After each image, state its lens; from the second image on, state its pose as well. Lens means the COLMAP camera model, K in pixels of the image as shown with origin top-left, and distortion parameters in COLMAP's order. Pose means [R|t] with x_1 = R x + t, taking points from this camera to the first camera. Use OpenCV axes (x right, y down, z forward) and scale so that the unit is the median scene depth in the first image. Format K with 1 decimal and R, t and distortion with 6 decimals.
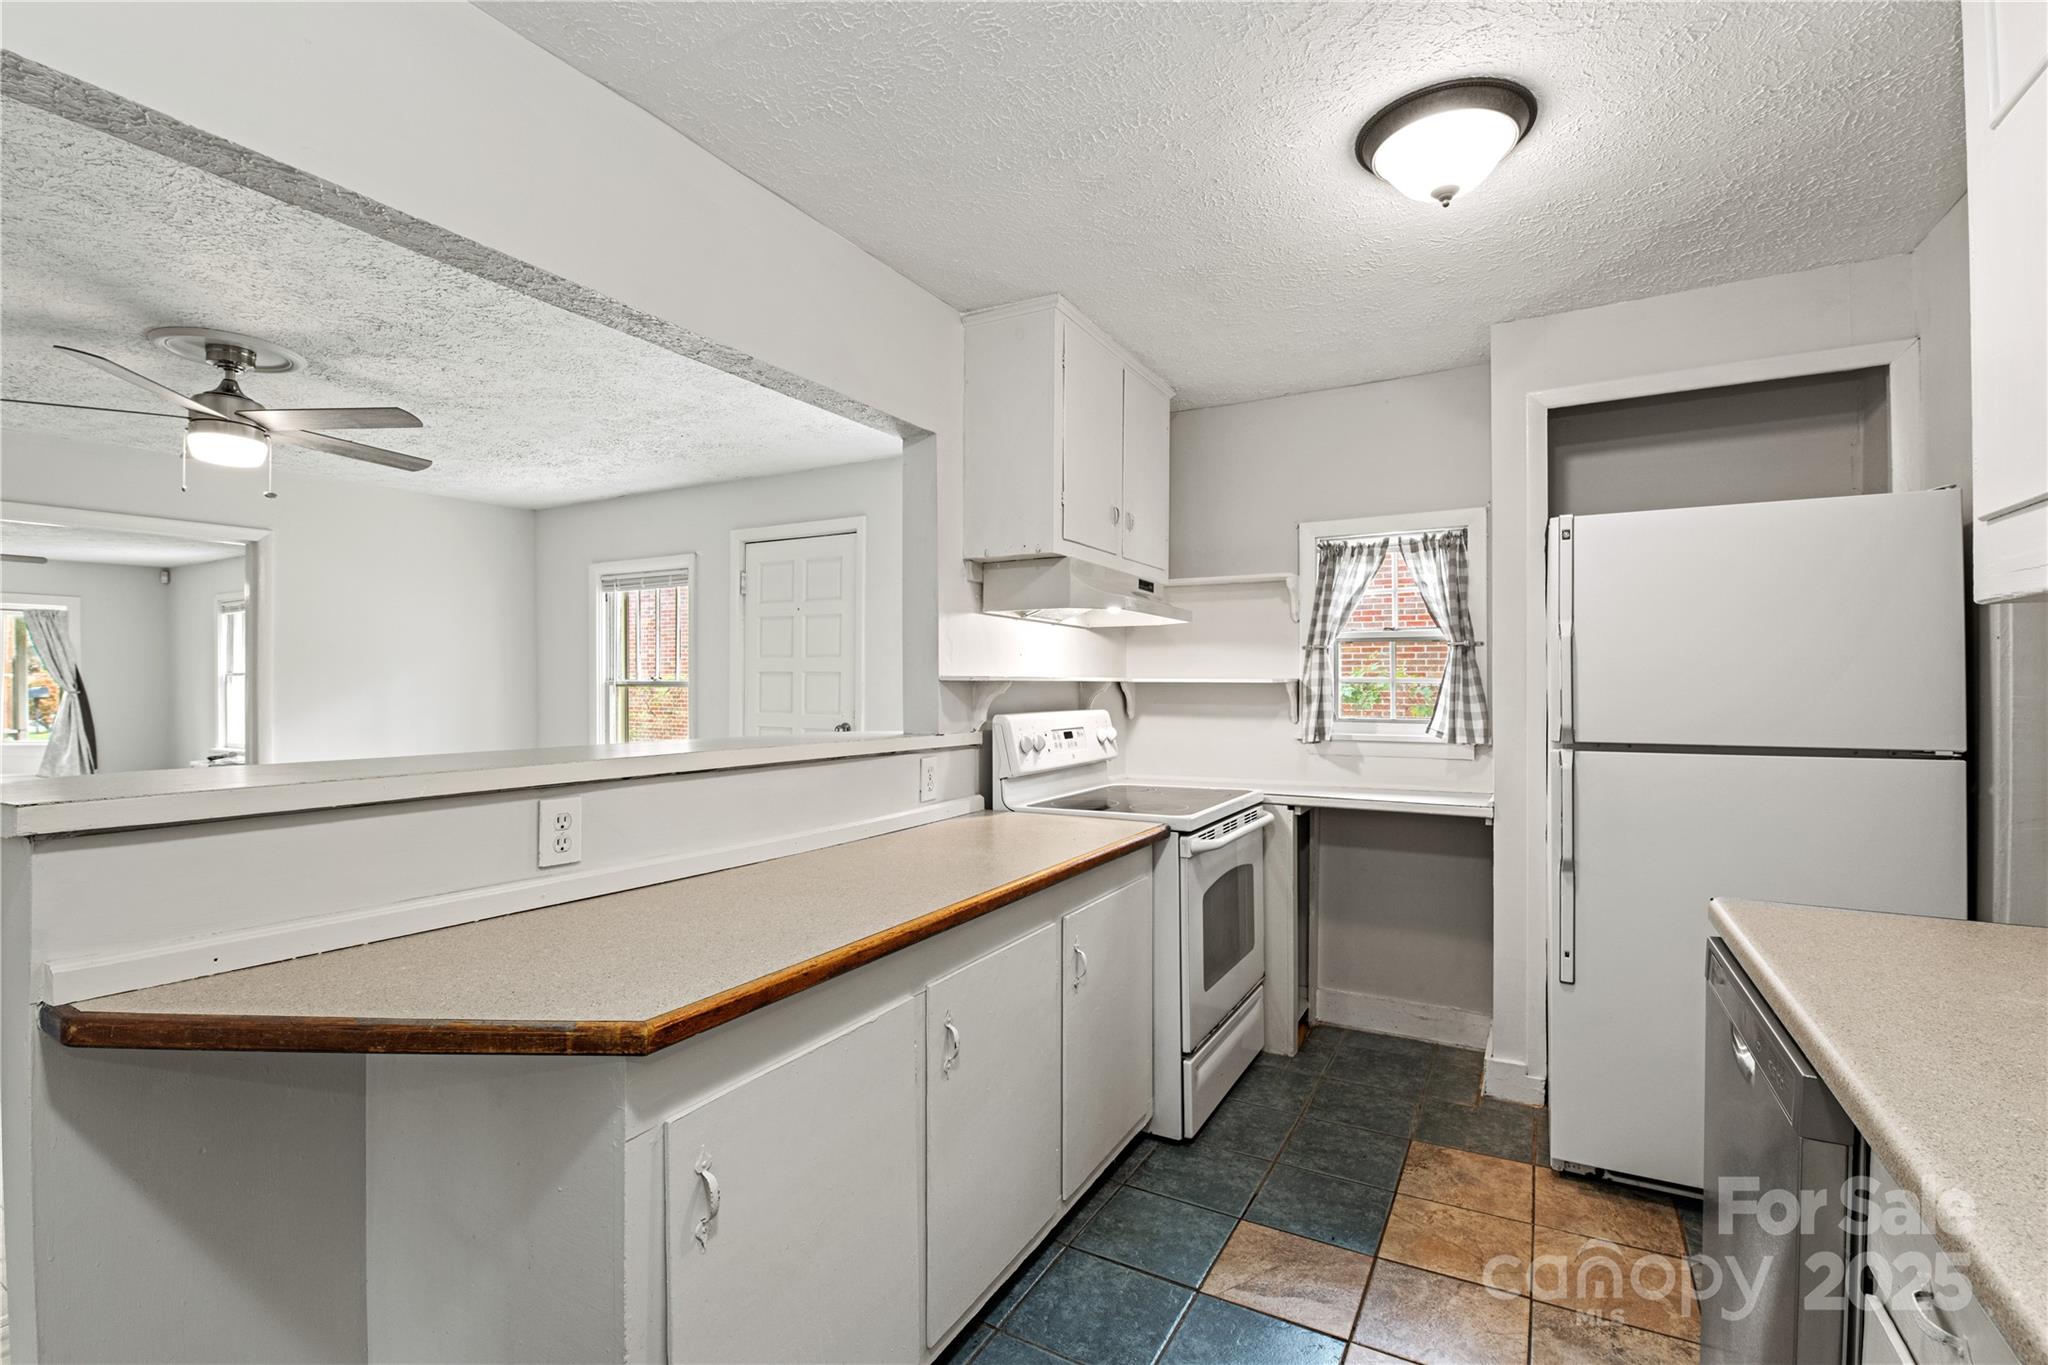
lens RADIAL K [[905.2, 0, 1024.0], [0, 905.2, 682.5], [0, 0, 1]] dist [0.000533, -0.009513]
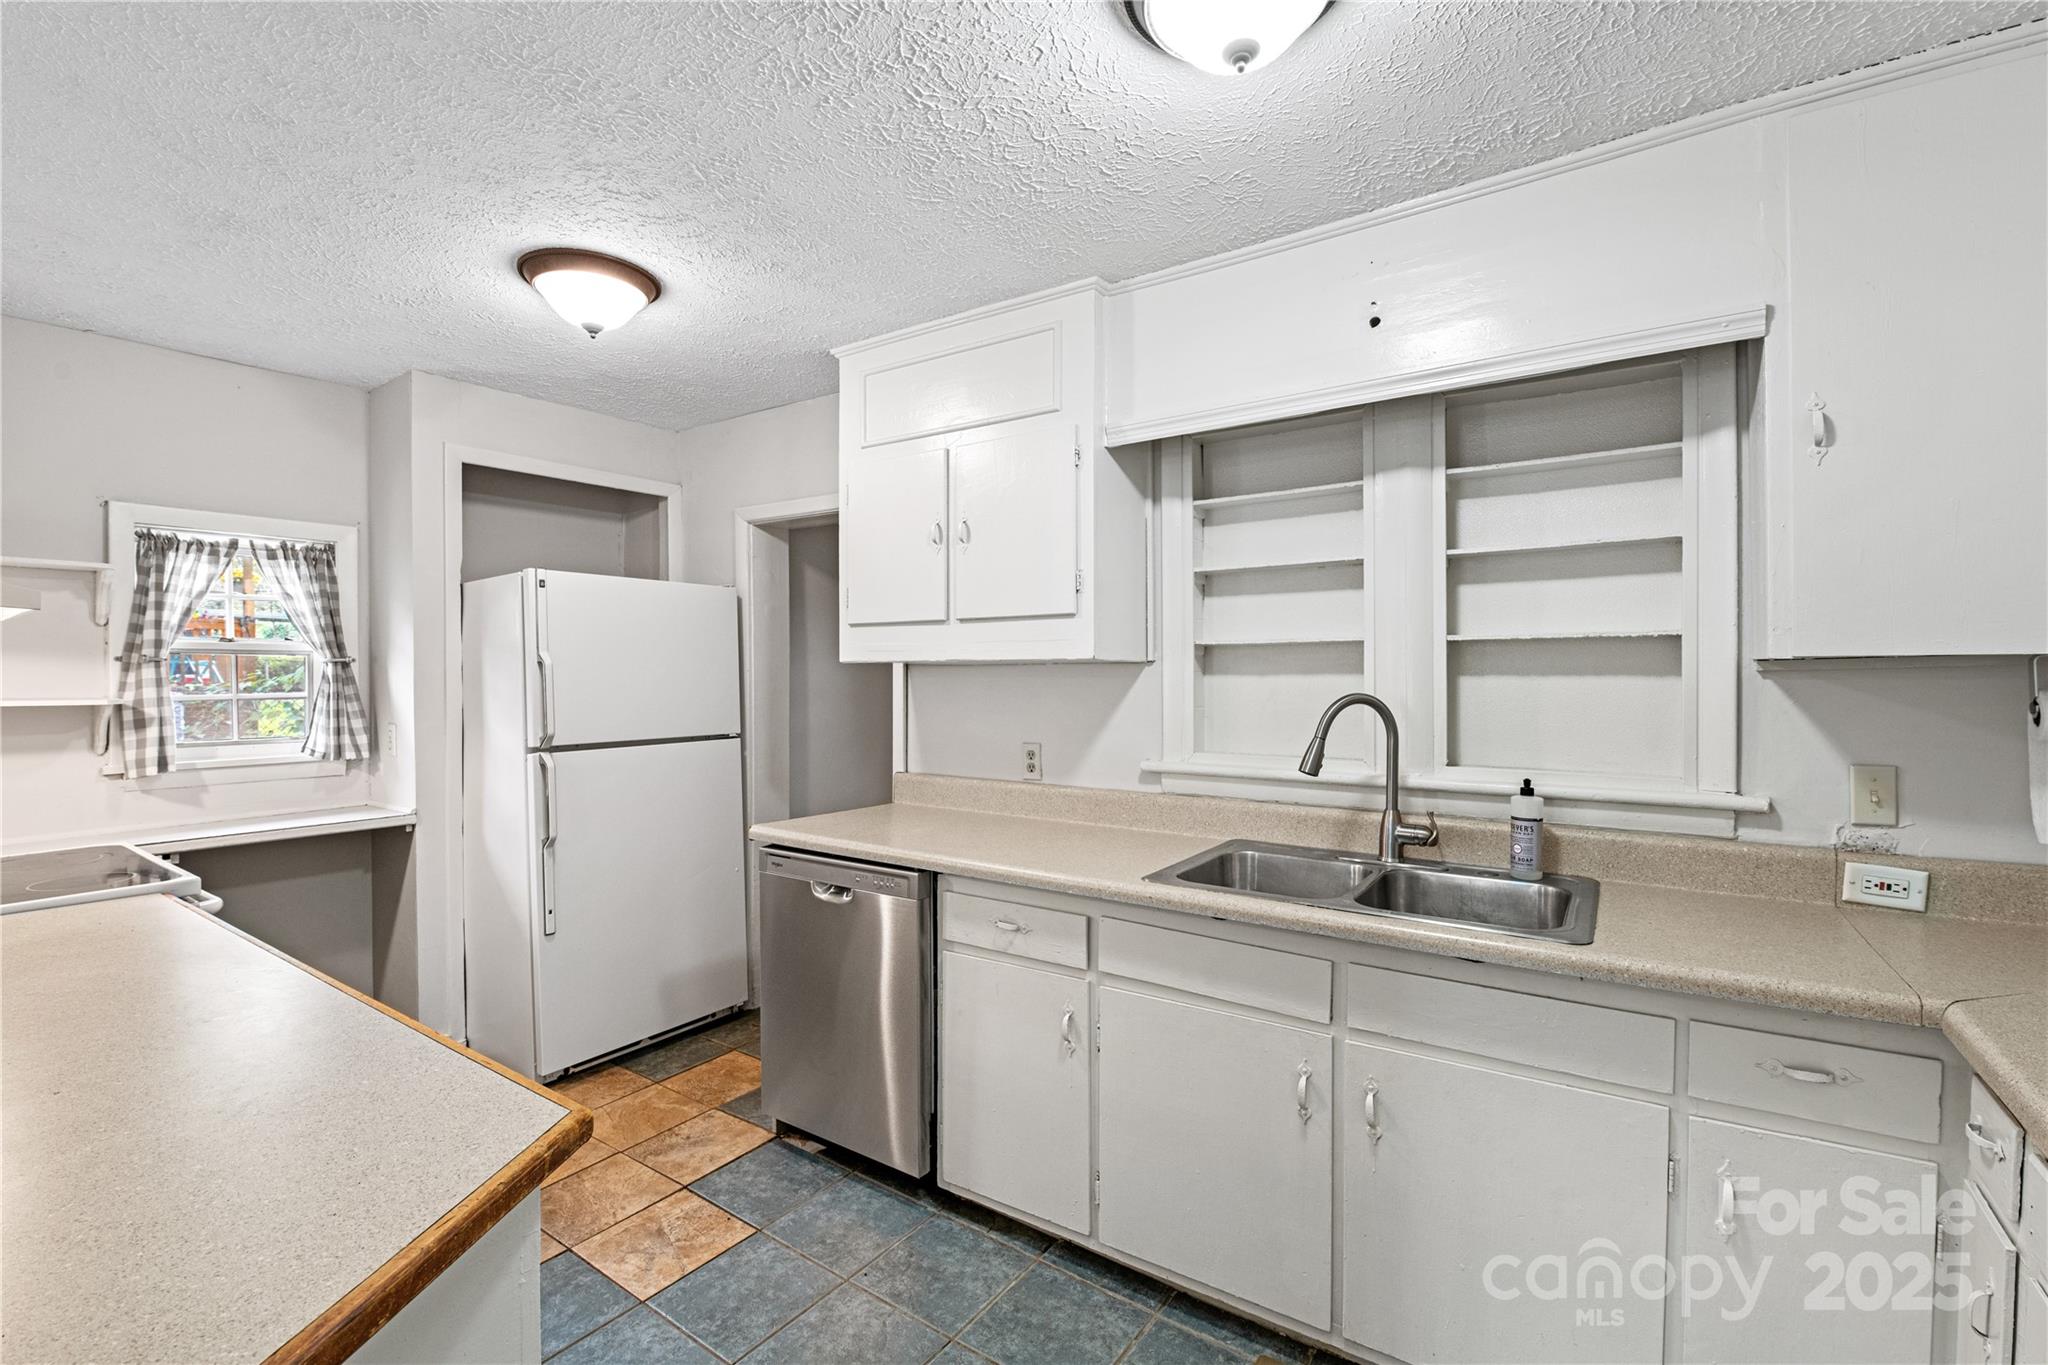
lens RADIAL K [[905.2, 0, 1024.0], [0, 905.2, 682.5], [0, 0, 1]] dist [0.000533, -0.009513]
pose [[0.095429, -0.008056, 0.995404, -0.417892], [0.003177, 0.999965, 0.007788, -0.022326], [-0.995431, 0.002419, 0.095451, 0.142740]]
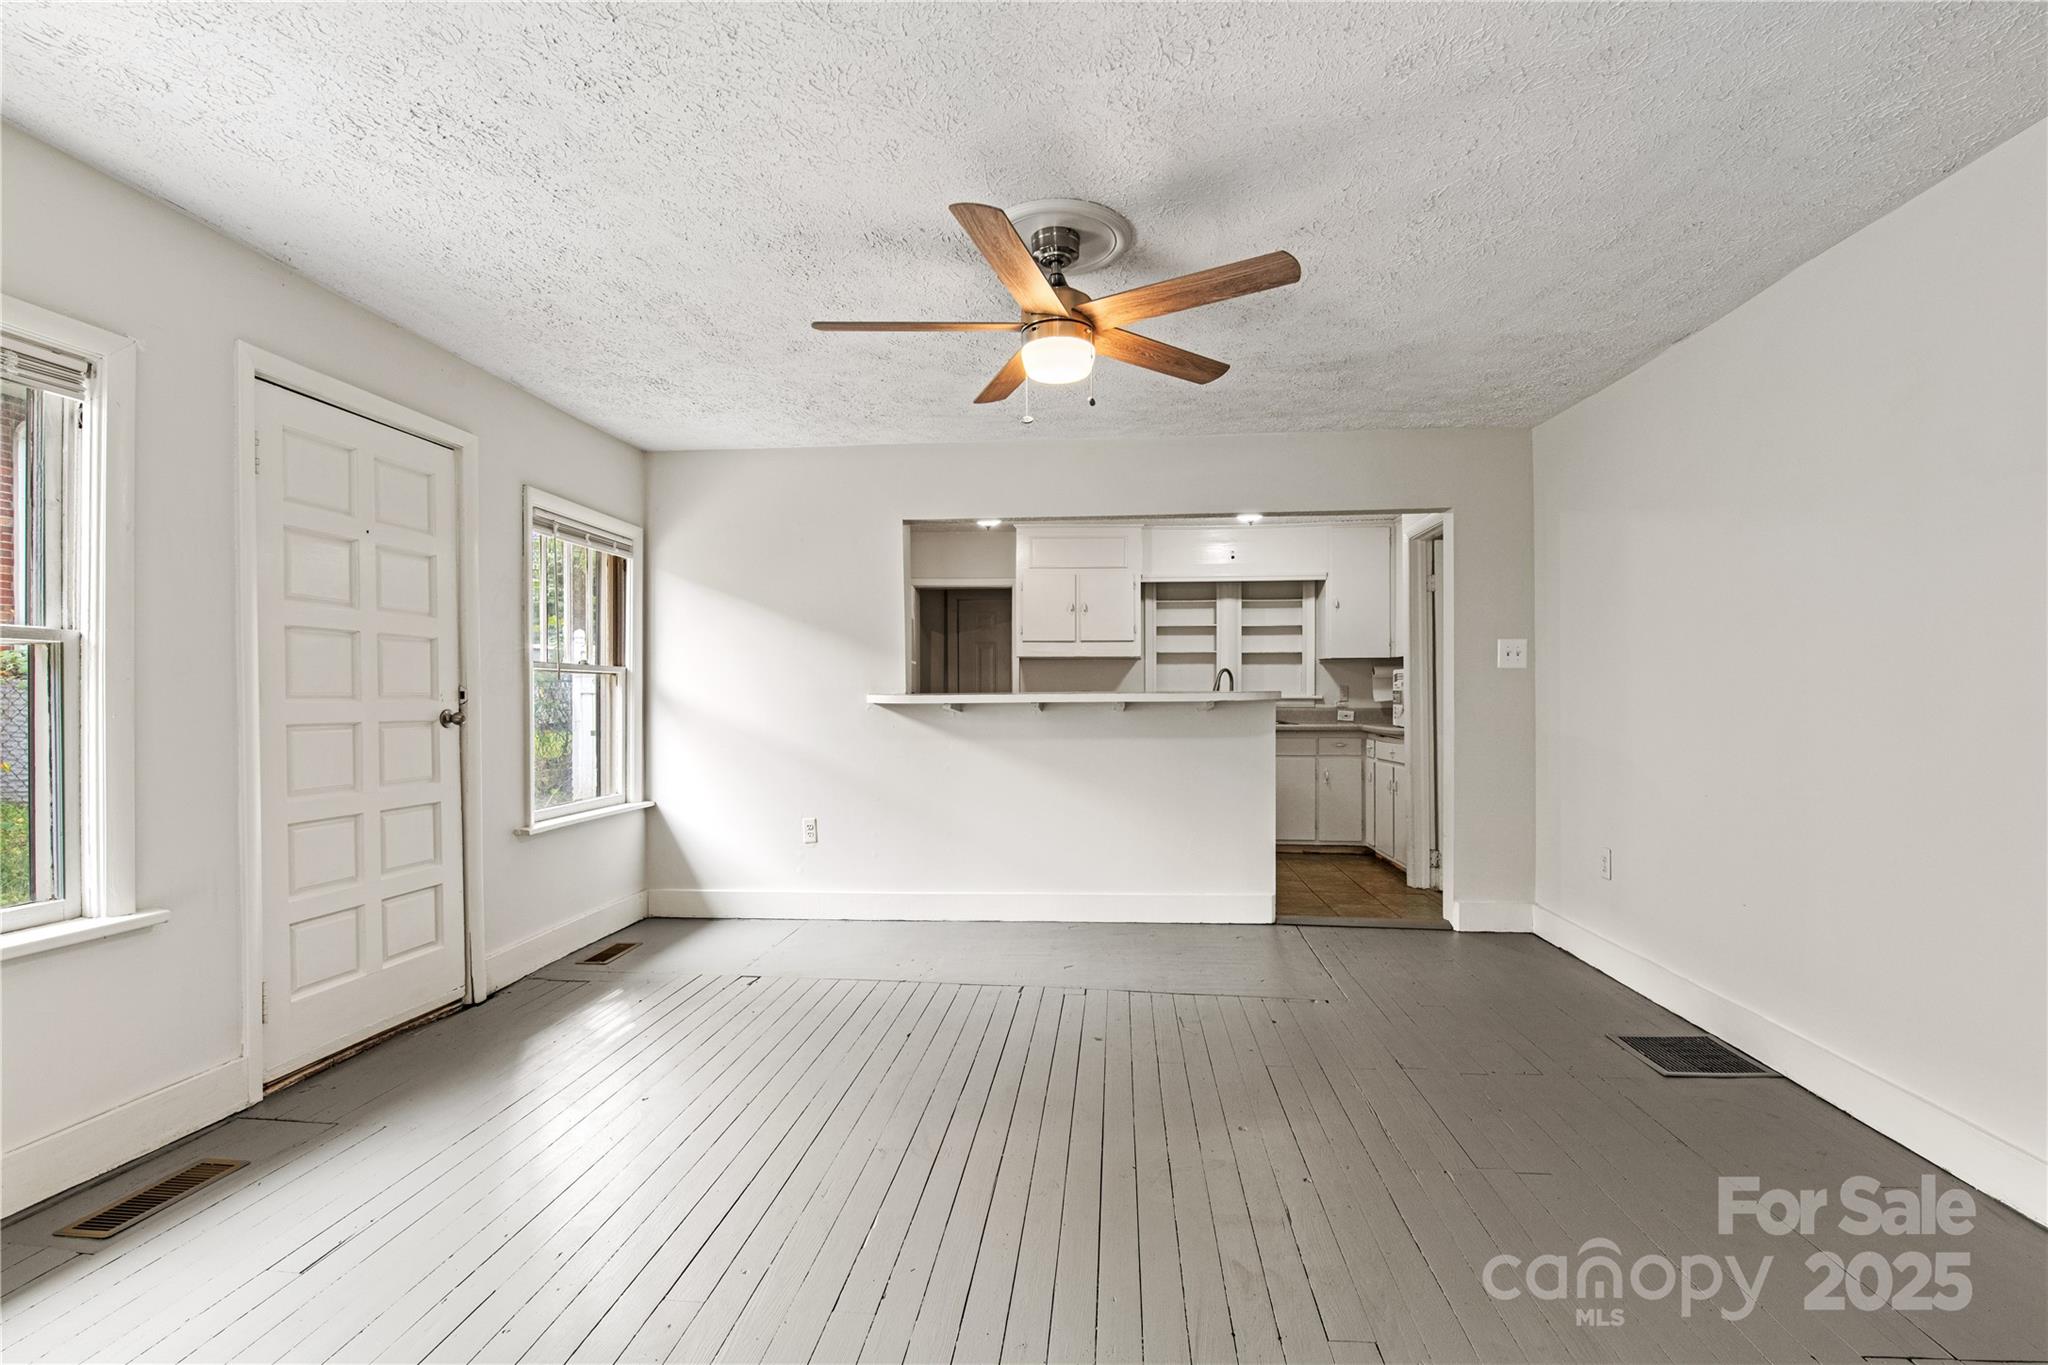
lens RADIAL K [[936.8, 0, 1022.7], [0, 936.8, 695.0], [0, 0, 1]] dist [-0.000602, -0.000072]
pose [[-0.403082, -0.002884, 0.915159, -1.608811], [0.001661, 0.999991, 0.003883, 0.047287], [-0.915162, 0.003085, -0.403074, 1.327298]]
